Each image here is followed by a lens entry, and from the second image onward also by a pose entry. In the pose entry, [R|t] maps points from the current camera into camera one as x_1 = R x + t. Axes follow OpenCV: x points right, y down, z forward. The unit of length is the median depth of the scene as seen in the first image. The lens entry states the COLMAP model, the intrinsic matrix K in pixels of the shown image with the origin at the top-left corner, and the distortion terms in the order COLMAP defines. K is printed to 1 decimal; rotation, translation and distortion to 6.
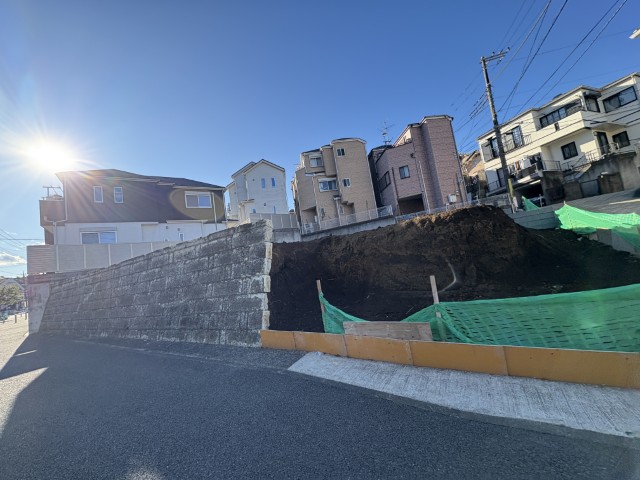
lens RADIAL K [[255.1, 0, 320.6], [0, 255.1, 238.8], [0, 0, 1]] dist [0.000277, -0.000114]
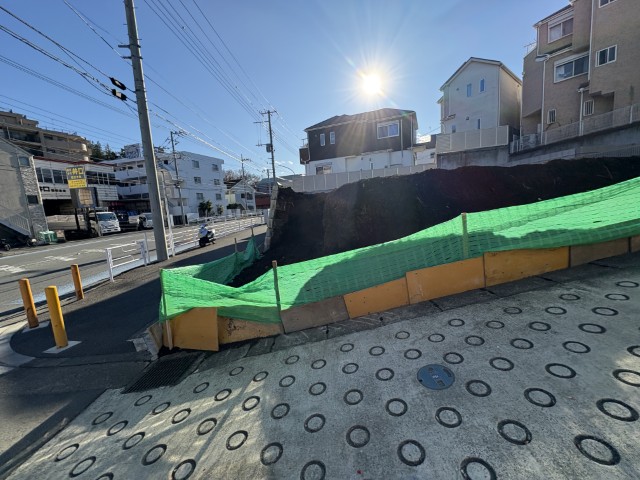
lens RADIAL K [[255.1, 0, 320.6], [0, 255.1, 238.1], [0, 0, 1]] dist [0.000277, -0.000114]
pose [[0.534625, 0.217313, -0.816671, 0.347209], [0.077102, 0.949799, 0.303212, -0.057972], [0.841565, -0.225072, 0.491031, 0.084307]]
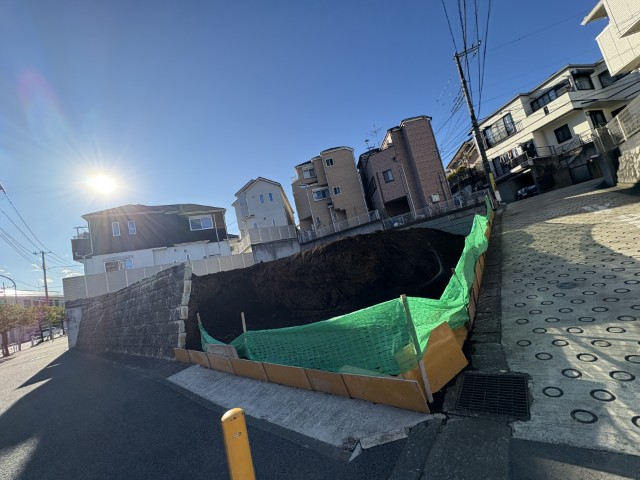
lens RADIAL K [[255.1, 0, 320.9], [0, 255.1, 239.5], [0, 0, 1]] dist [0.000277, -0.000114]
pose [[0.989255, -0.085533, -0.118566, 0.156724], [0.086655, 0.996229, 0.004327, -0.033939], [0.117748, -0.014555, 0.992937, -0.054135]]
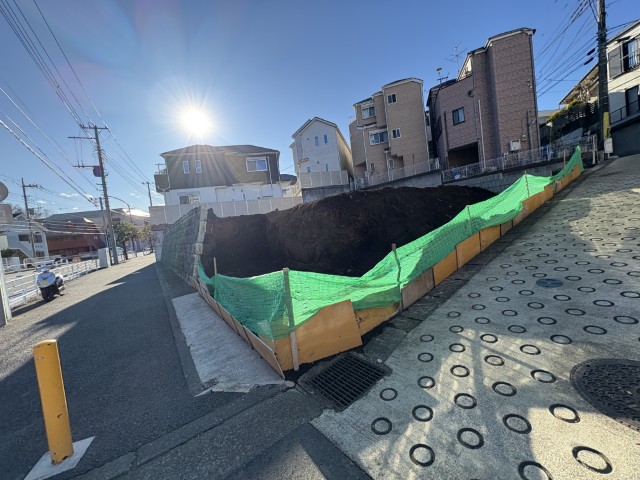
lens RADIAL K [[255.1, 0, 320.1], [0, 255.1, 238.9], [0, 0, 1]] dist [0.000277, -0.000114]
pose [[0.923980, 0.057191, -0.378141, 0.240868], [0.022109, 0.979114, 0.202106, -0.041128], [0.381802, -0.195102, 0.903417, -0.026866]]
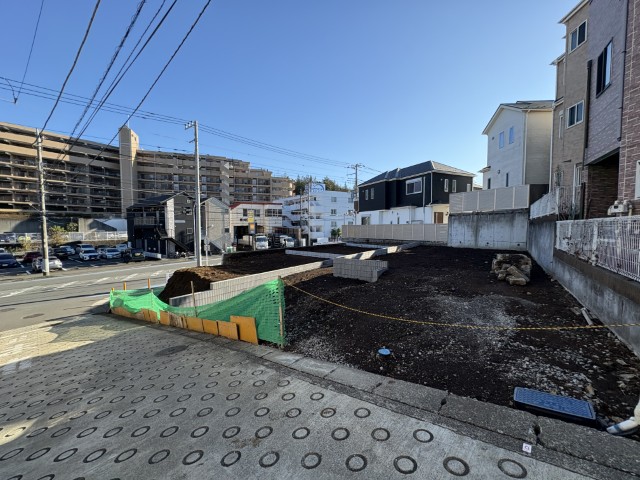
lens RADIAL K [[255.1, 0, 320.6], [0, 255.1, 237.0], [0, 0, 1]] dist [0.000277, -0.000114]
pose [[-0.158895, 0.188962, -0.969044, 0.679216], [0.136678, 0.976273, 0.167961, -0.164804], [0.977789, -0.105759, -0.180951, 0.703862]]
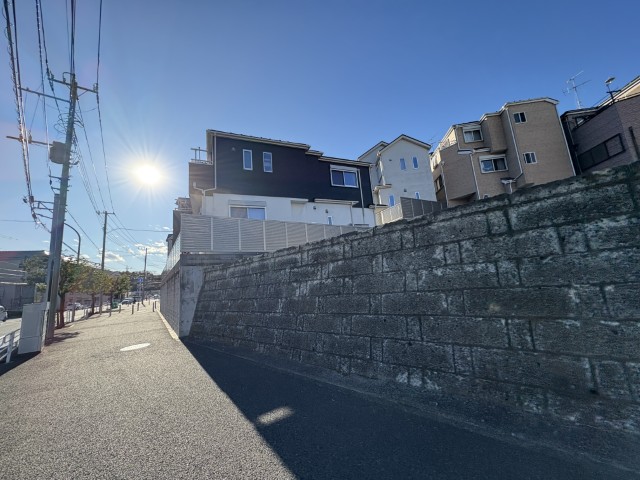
lens RADIAL K [[255.1, 0, 320.8], [0, 255.1, 240.2], [0, 0, 1]] dist [0.000277, -0.000114]
pose [[0.978072, 0.033930, -0.205486, -0.347901], [-0.041933, 0.998517, -0.034714, 0.064606], [0.204003, 0.042569, 0.978044, 0.211473]]
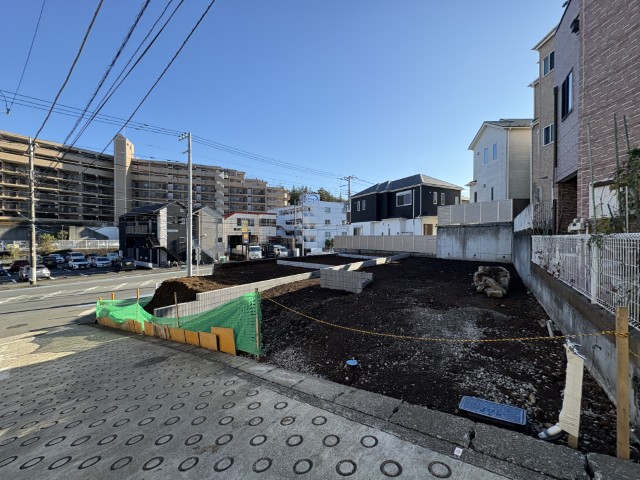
lens RADIAL K [[255.1, 0, 320.1], [0, 255.1, 238.6], [0, 0, 1]] dist [0.000277, -0.000114]
pose [[-0.143768, 0.156516, -0.977156, 0.684689], [0.125993, 0.982273, 0.138798, -0.167640], [0.981558, -0.103160, -0.160939, 0.720310]]
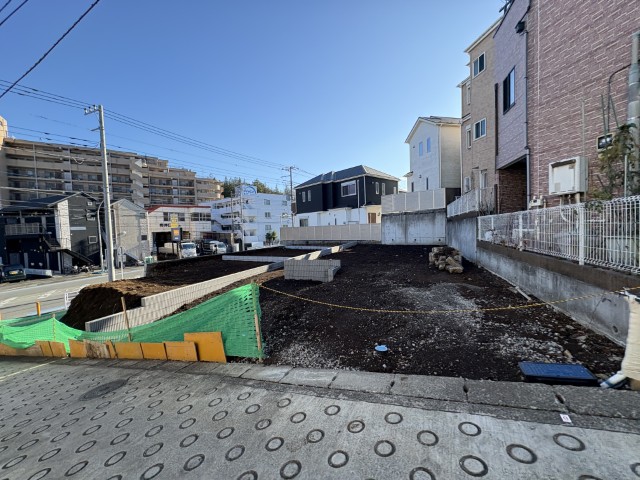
lens RADIAL K [[255.1, 0, 320.5], [0, 255.1, 239.3], [0, 0, 1]] dist [0.000277, -0.000114]
pose [[0.106798, 0.185947, -0.976738, 0.666240], [0.125988, 0.971908, 0.198803, -0.161529], [0.986266, -0.144289, 0.080371, 0.669321]]
